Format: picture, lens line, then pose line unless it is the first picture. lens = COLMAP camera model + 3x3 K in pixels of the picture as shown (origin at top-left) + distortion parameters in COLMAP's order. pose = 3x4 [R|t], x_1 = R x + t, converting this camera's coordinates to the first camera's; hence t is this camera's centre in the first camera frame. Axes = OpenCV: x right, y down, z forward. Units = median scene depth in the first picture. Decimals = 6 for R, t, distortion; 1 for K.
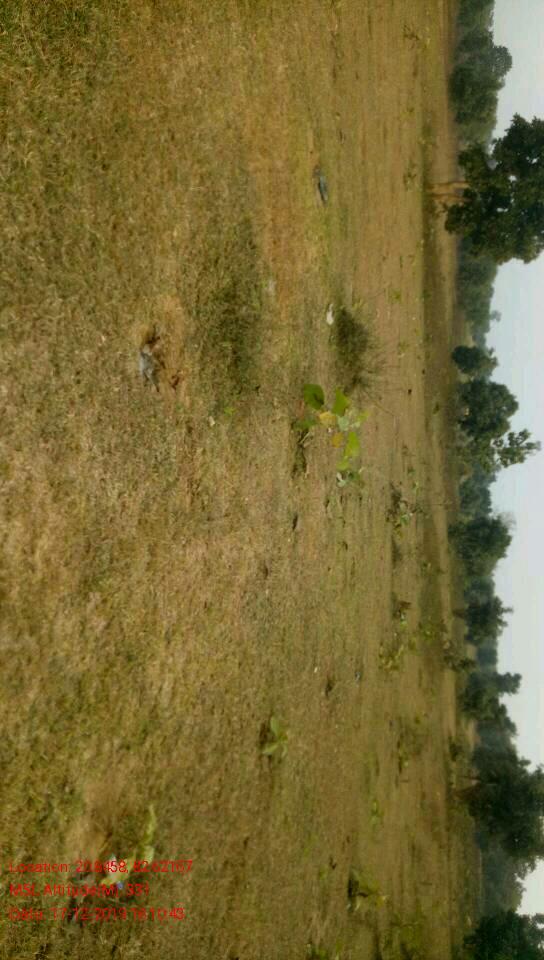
lens RADIAL K [[719.2, 0, 272.0], [0, 719.2, 480.0], [0, 0, 1]] dist [0.053163, 0.000214]
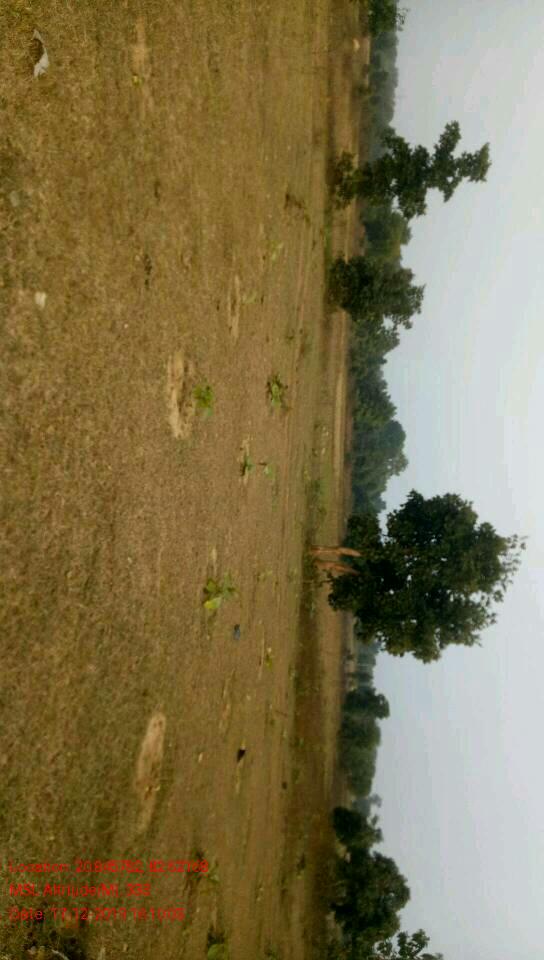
lens RADIAL K [[719.2, 0, 272.0], [0, 719.2, 480.0], [0, 0, 1]] dist [0.053163, 0.000214]
pose [[0.976019, 0.198076, 0.090295, 0.049276], [-0.110668, 0.808686, -0.577737, 0.005863], [-0.187456, 0.553889, 0.811213, 0.181851]]
